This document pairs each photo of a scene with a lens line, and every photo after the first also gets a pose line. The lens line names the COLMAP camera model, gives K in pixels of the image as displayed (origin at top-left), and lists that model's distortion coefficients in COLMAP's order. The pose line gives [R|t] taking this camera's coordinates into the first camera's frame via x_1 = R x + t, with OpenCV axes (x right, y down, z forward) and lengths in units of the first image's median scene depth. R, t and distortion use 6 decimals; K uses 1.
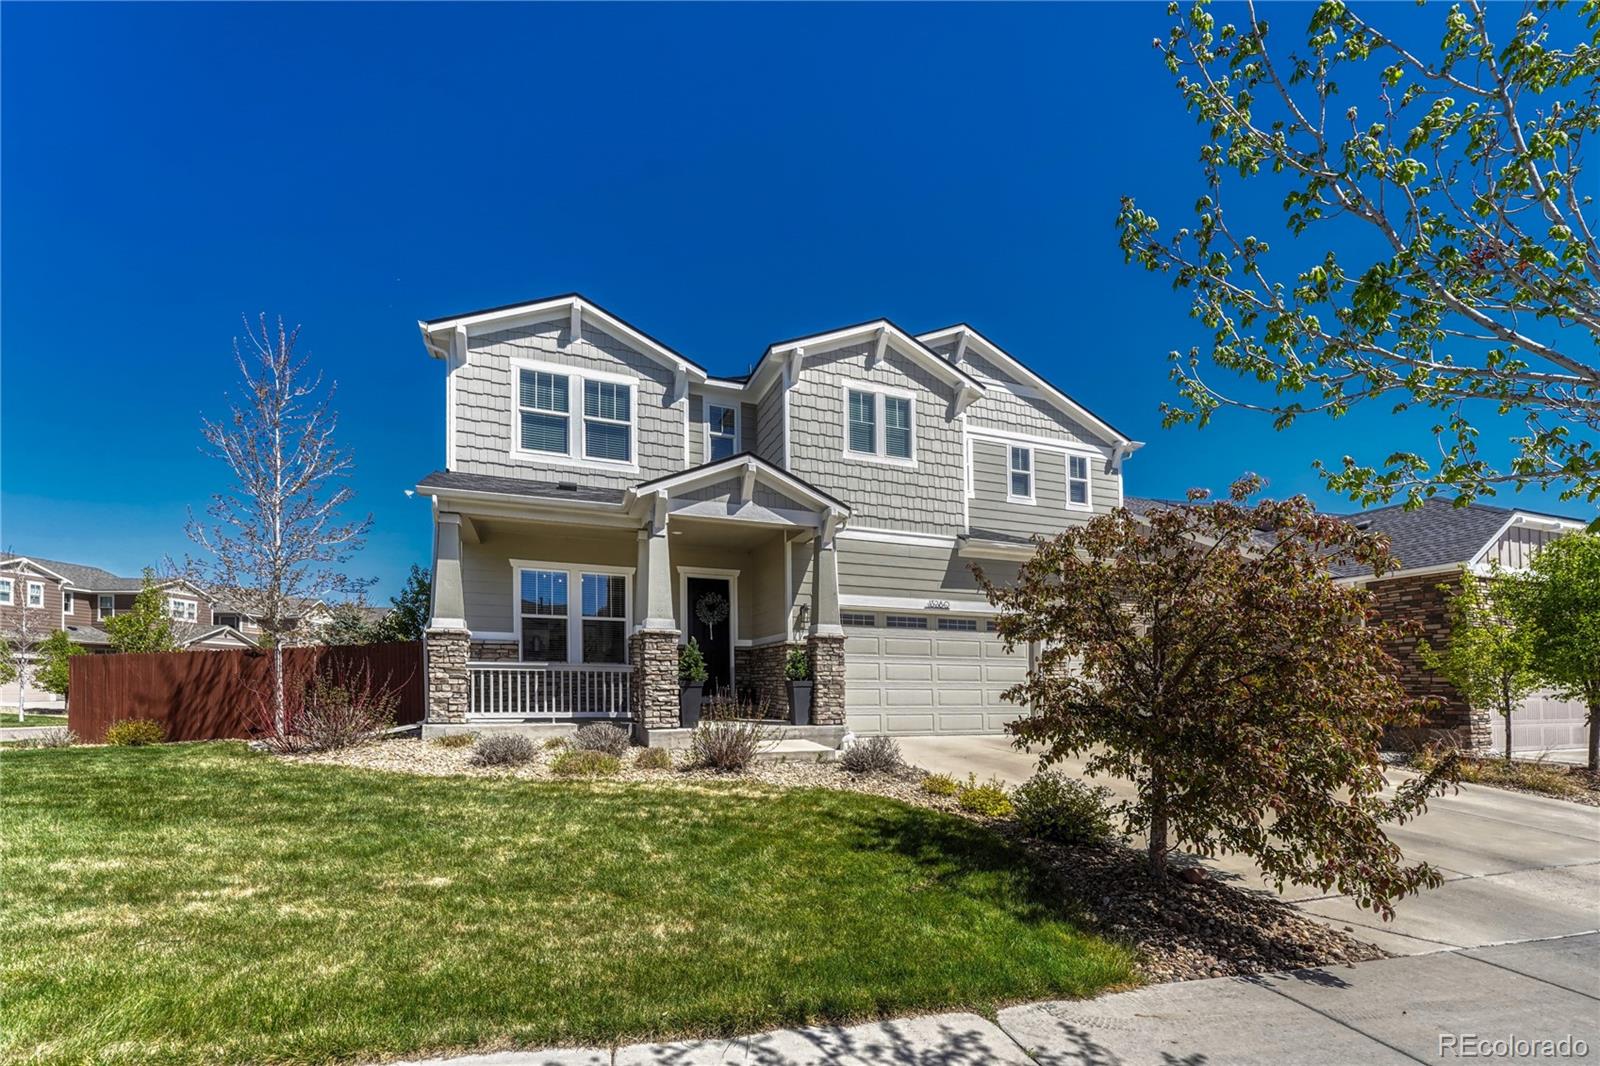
lens RADIAL K [[602.7, 0, 800.0], [0, 602.7, 533.0], [0, 0, 1]] dist [0.000222, 0.000058]
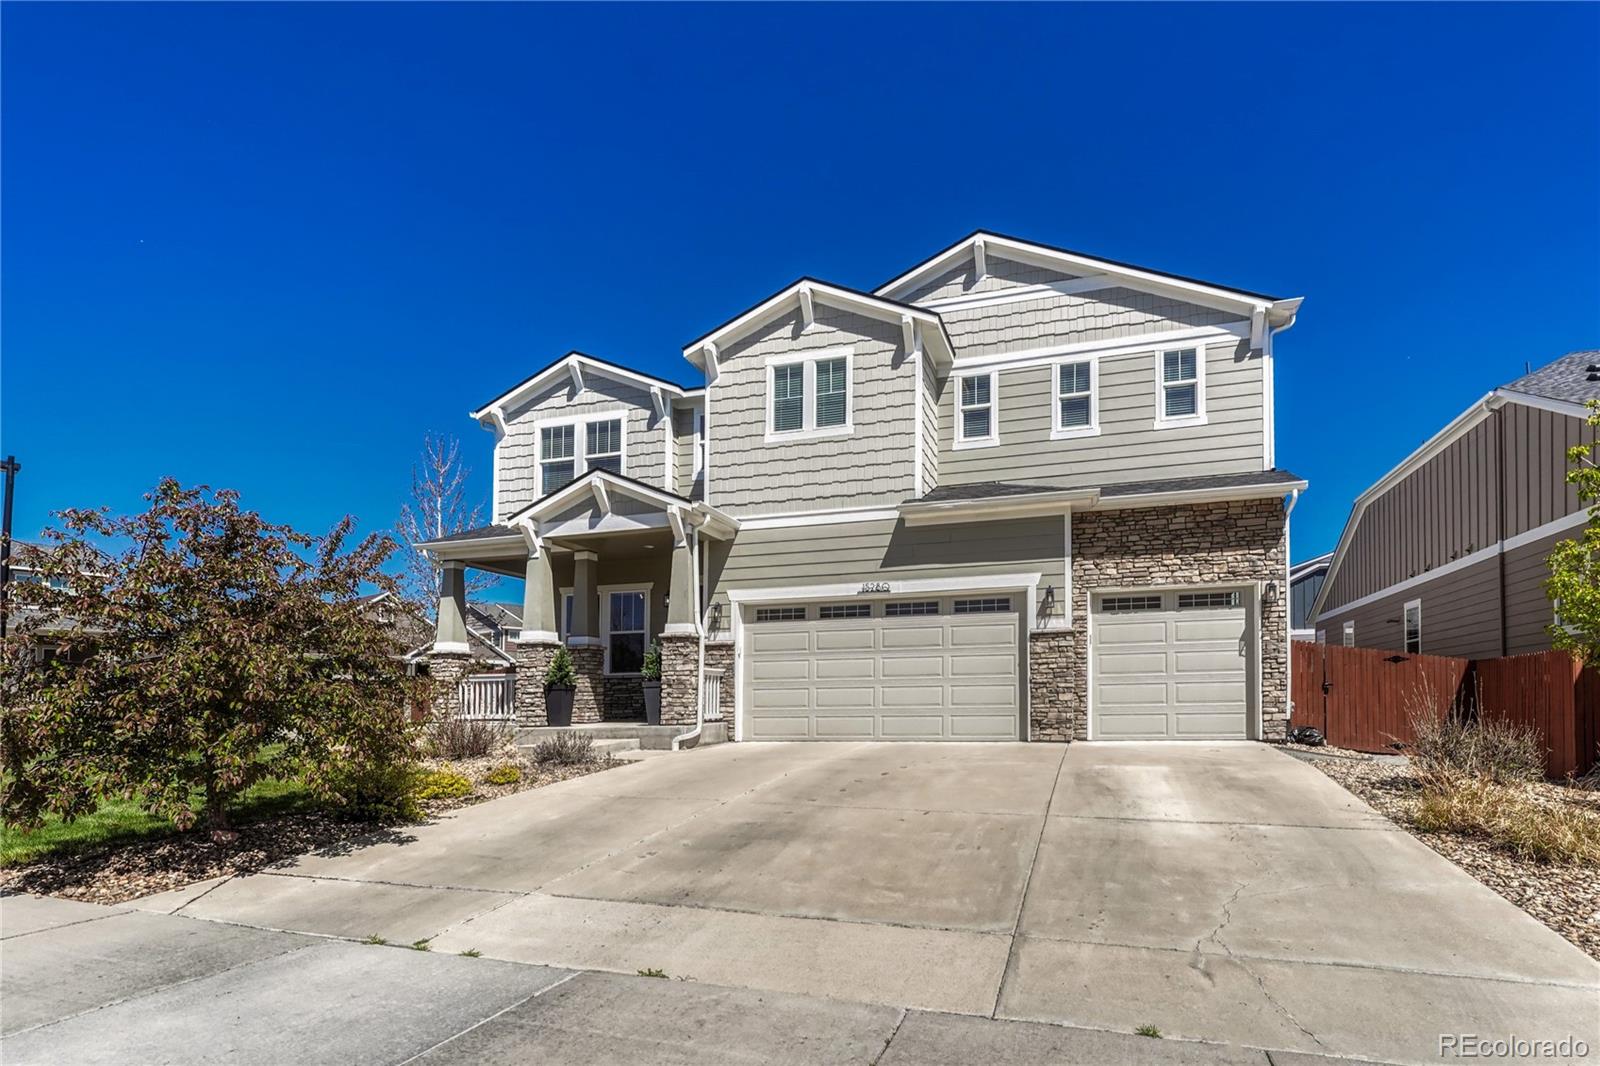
lens RADIAL K [[660.7, 0, 789.9], [0, 660.7, 524.9], [0, 0, 1]] dist [-0.001254, -0.000169]
pose [[0.836112, -0.156826, -0.525664, 0.601624], [0.152807, 0.986919, -0.051383, 0.057959], [0.526846, -0.037363, 0.849139, 0.141495]]
